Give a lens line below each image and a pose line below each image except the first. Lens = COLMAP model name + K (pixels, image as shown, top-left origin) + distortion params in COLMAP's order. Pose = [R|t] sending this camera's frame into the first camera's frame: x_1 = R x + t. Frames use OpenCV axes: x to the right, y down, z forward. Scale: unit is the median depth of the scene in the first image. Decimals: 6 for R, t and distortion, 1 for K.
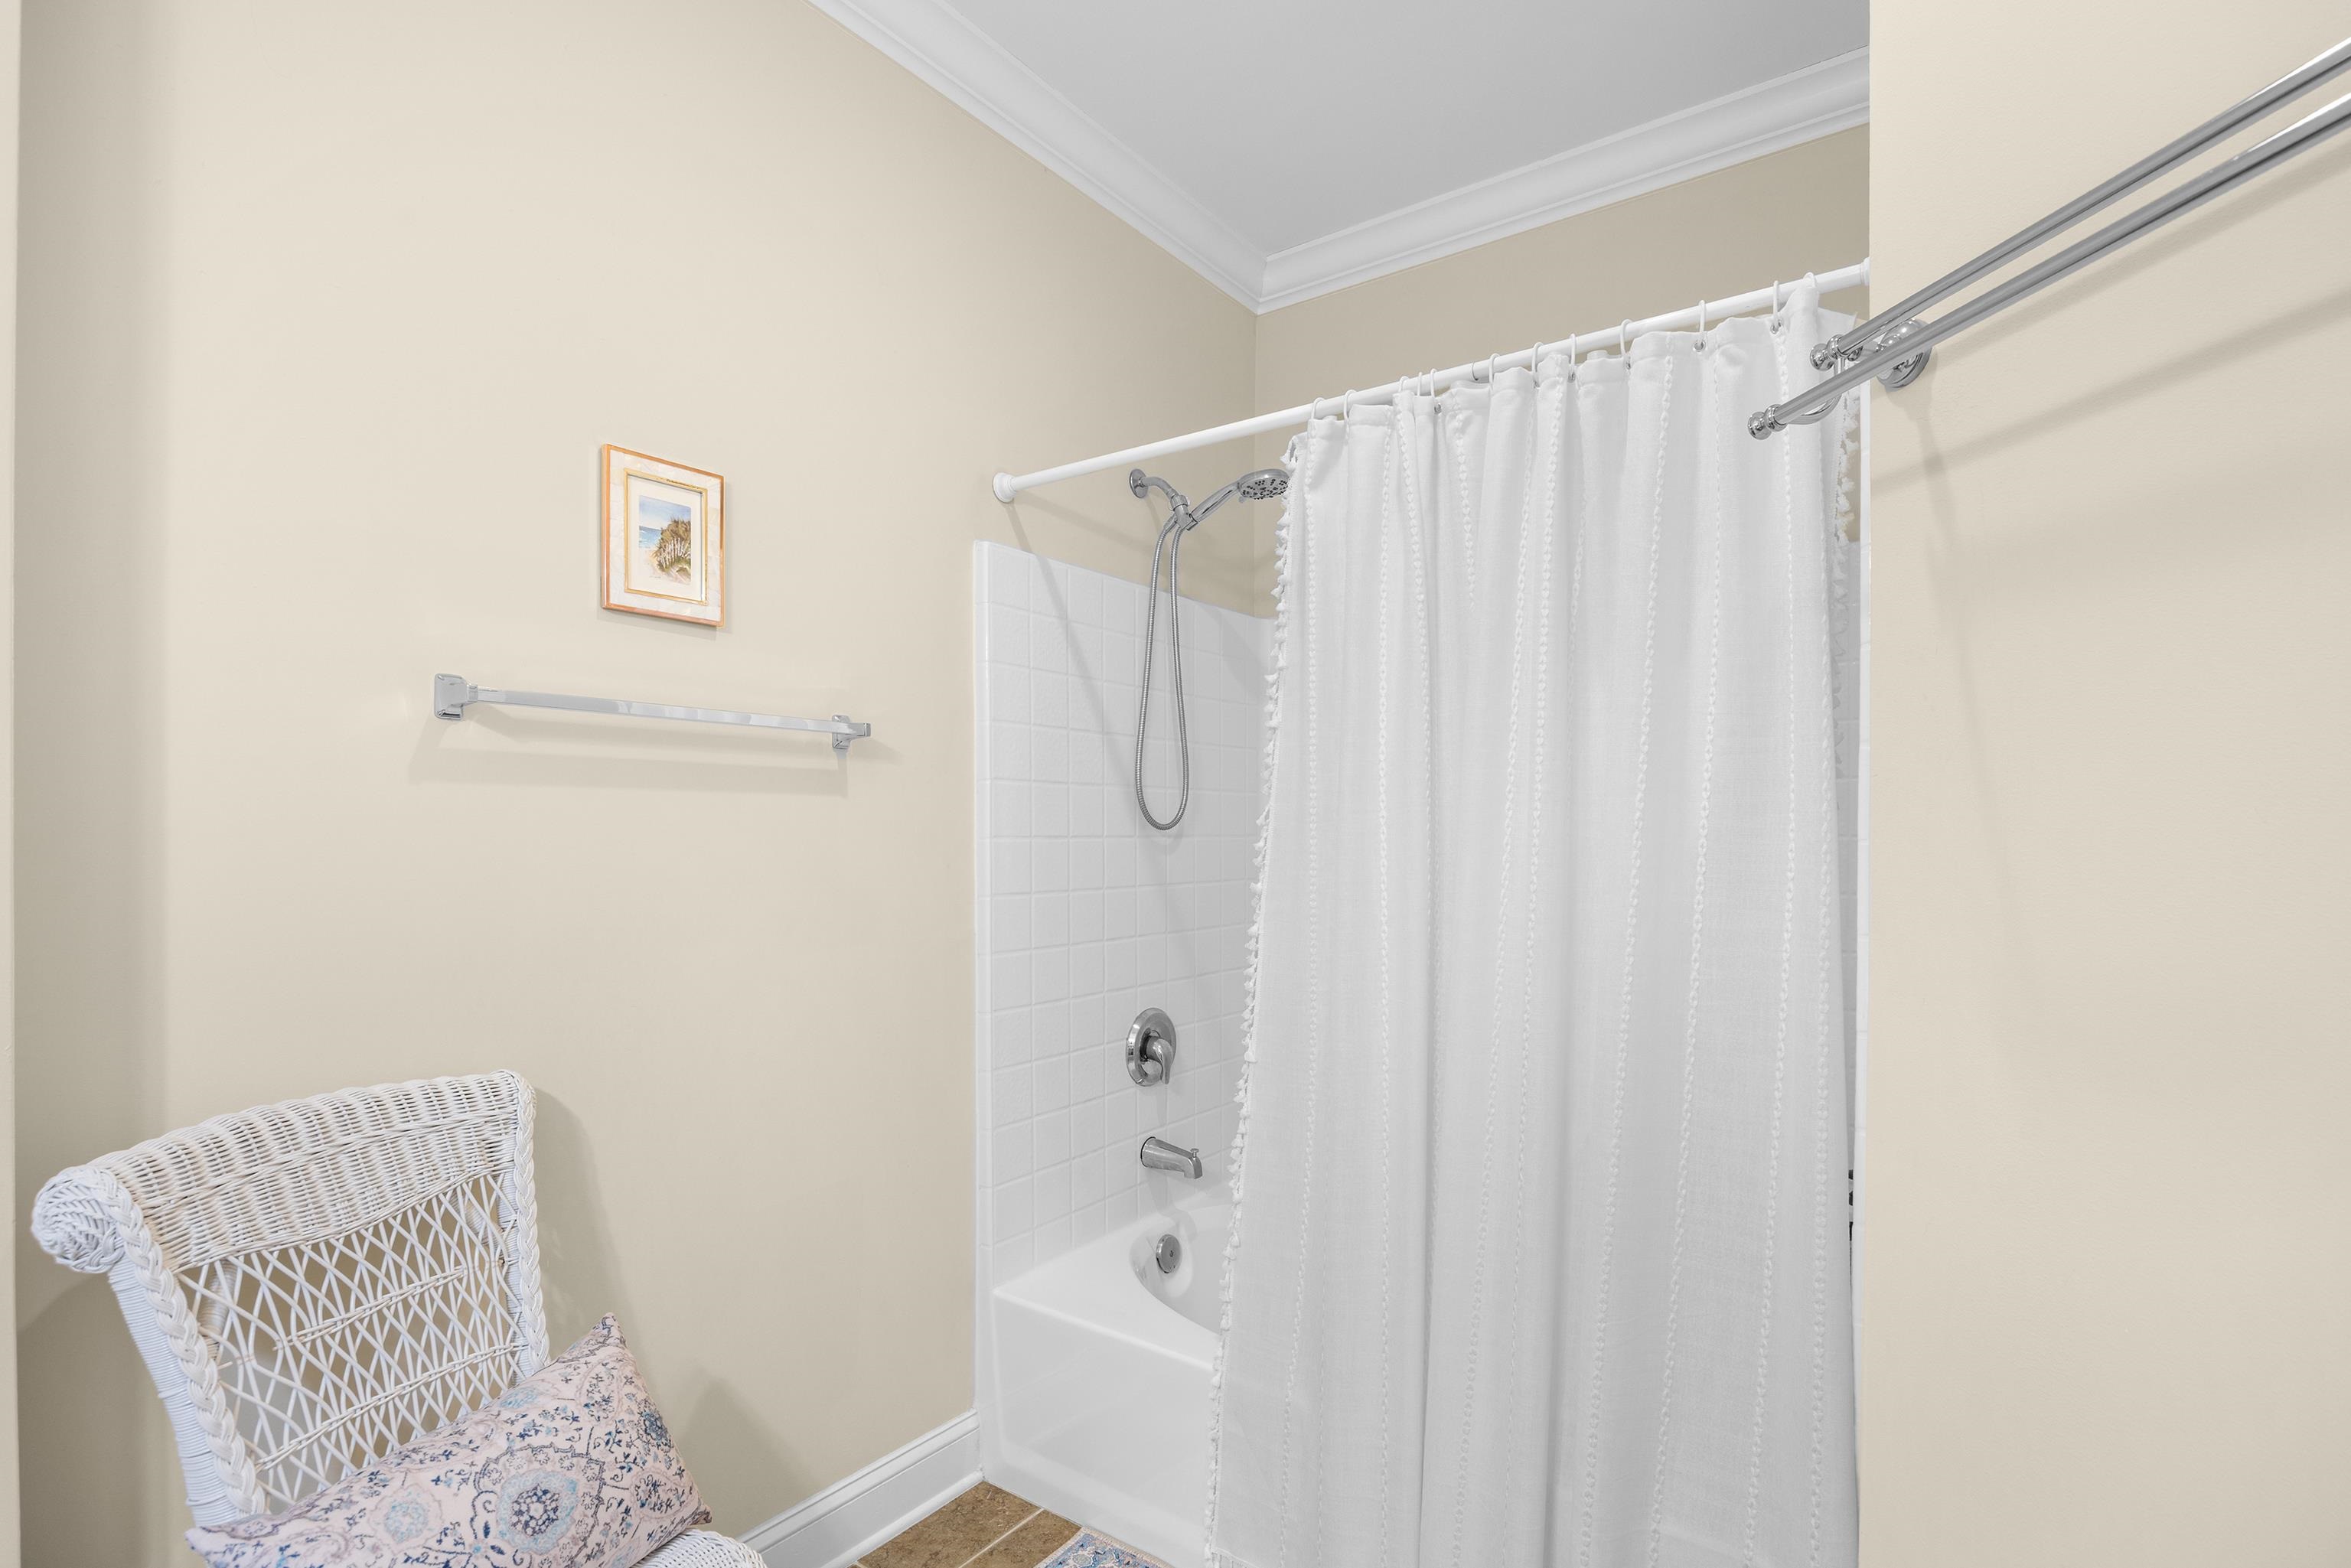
lens RADIAL K [[1107.0, 0, 1173.3], [0, 1107.0, 852.8], [0, 0, 1]] dist [-0.015599, 0.000922]
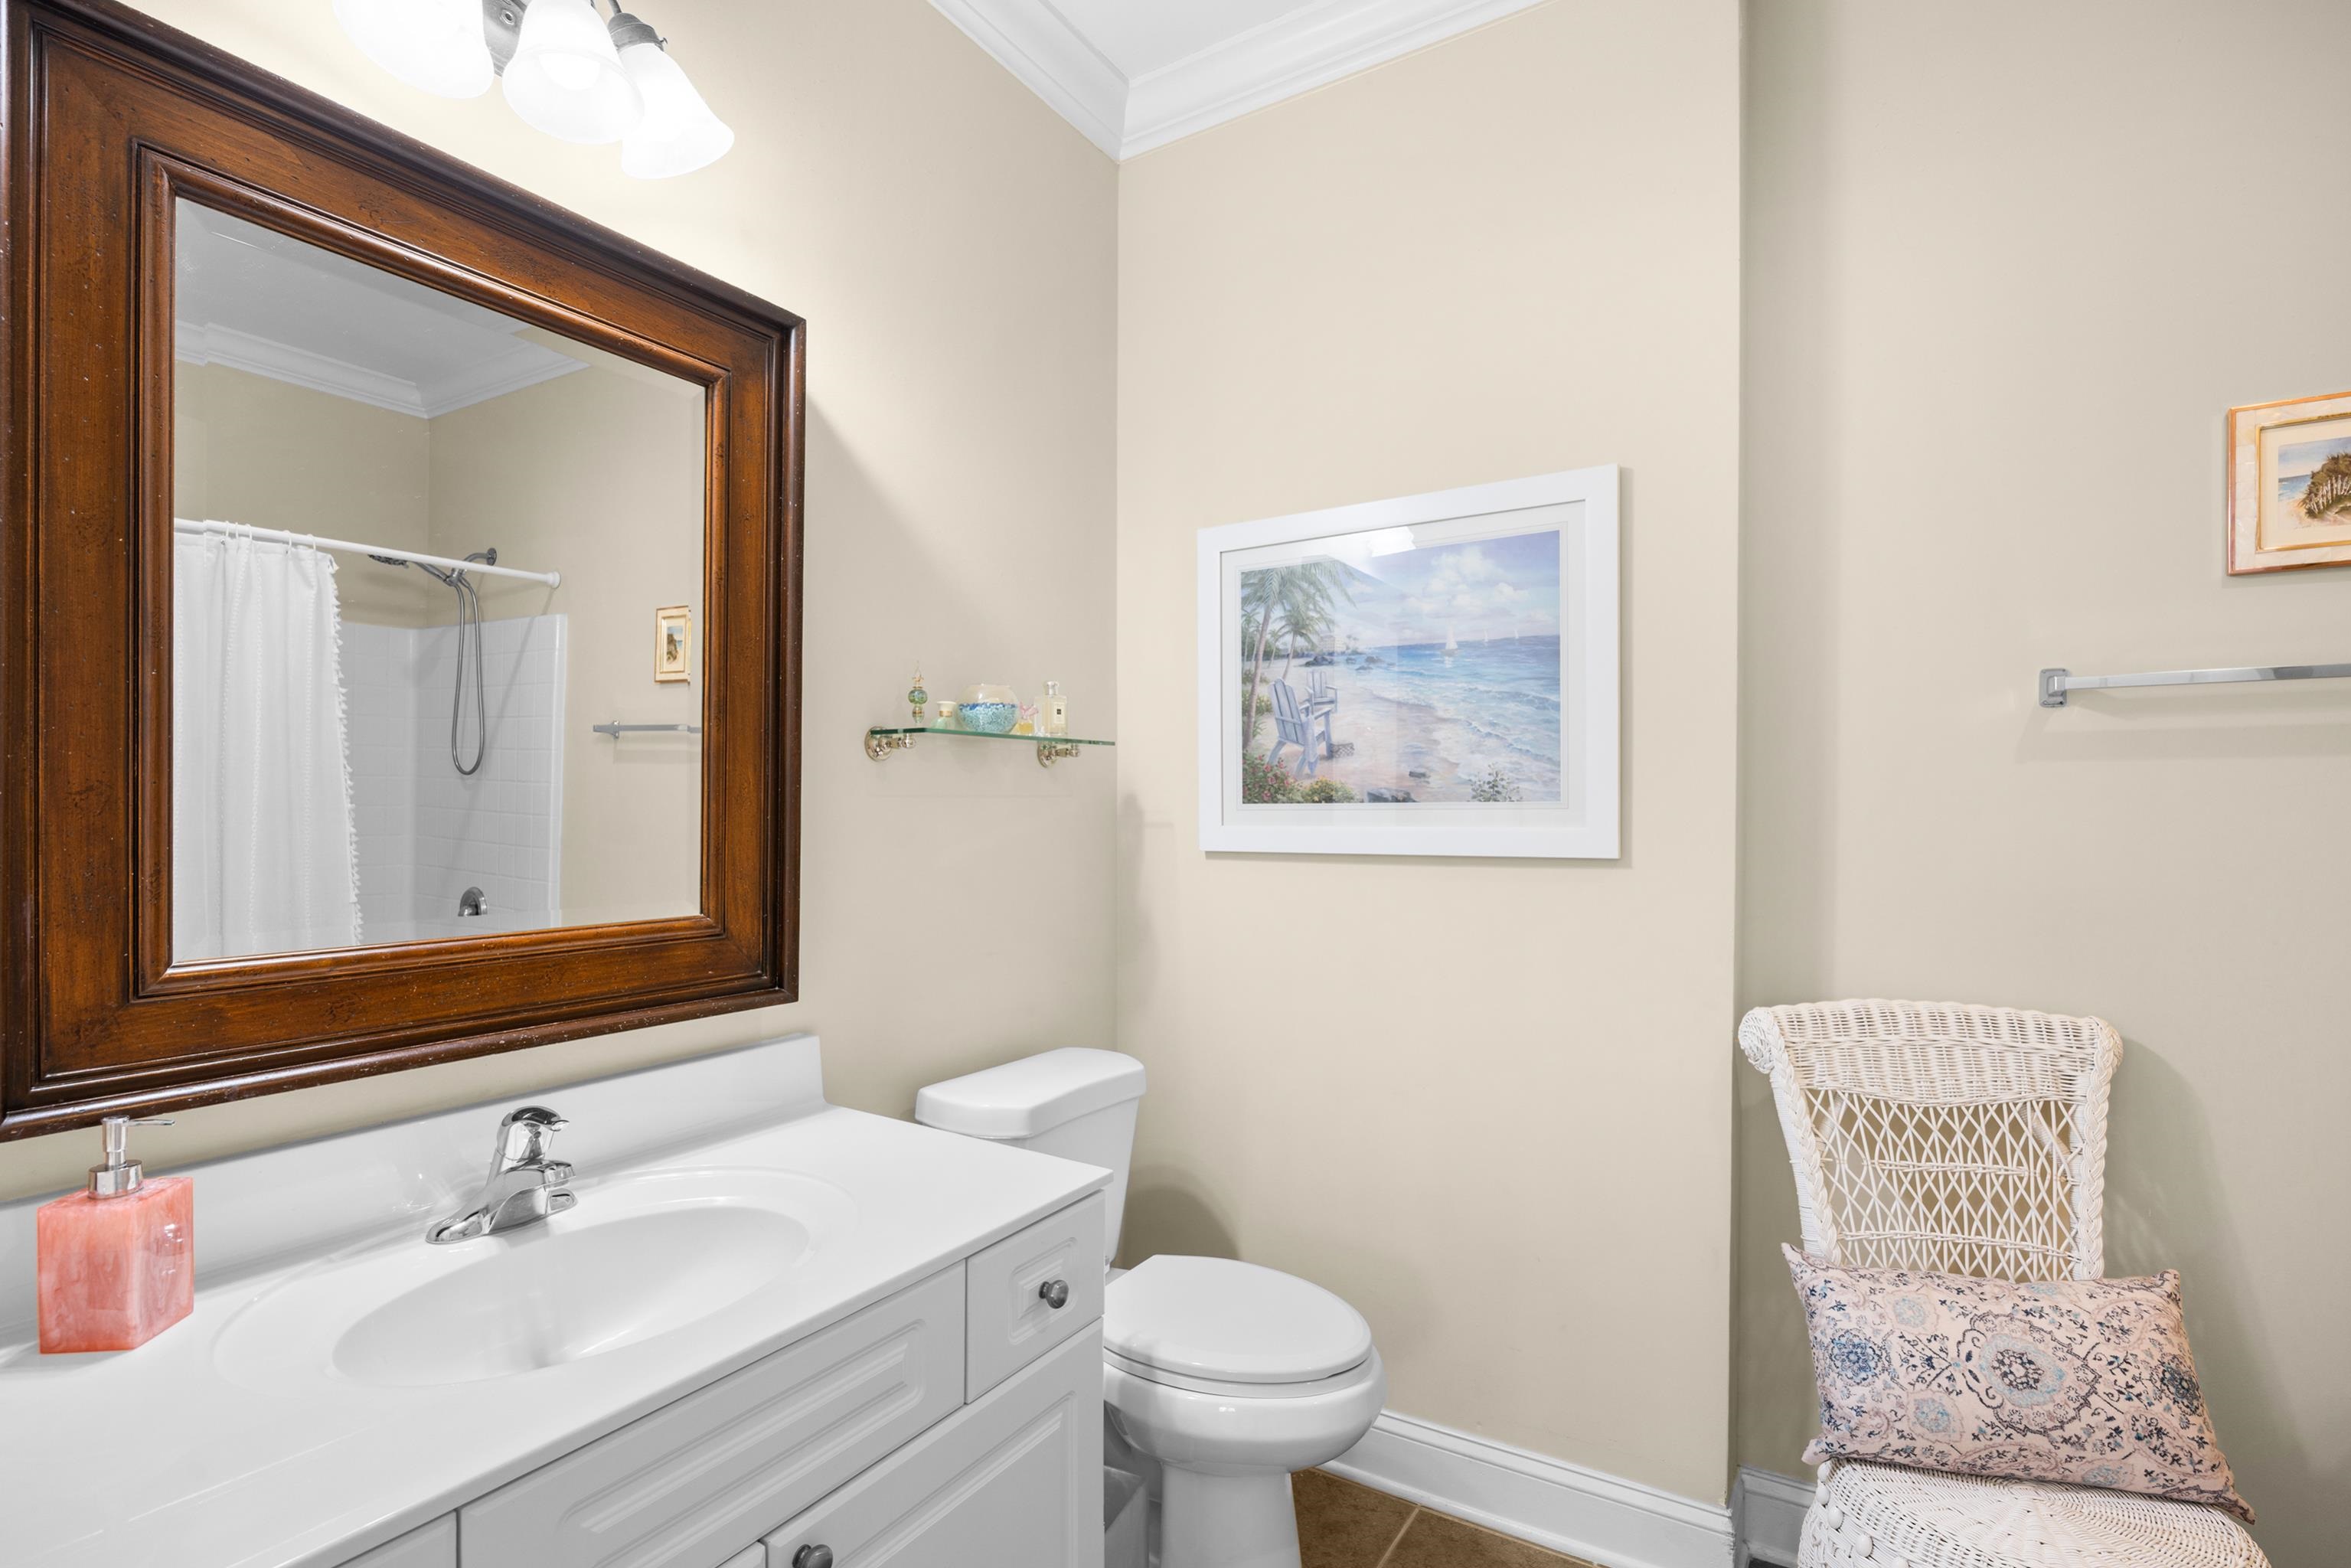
lens RADIAL K [[1086.5, 0, 1175.5], [0, 1086.5, 784.0], [0, 0, 1]] dist [-0.014773, 0.001484]
pose [[0.082957, -0.024693, -0.996247, 0.471430], [-0.015151, 0.999546, -0.026036, 0.005052], [0.996438, 0.017254, 0.082545, -0.021036]]
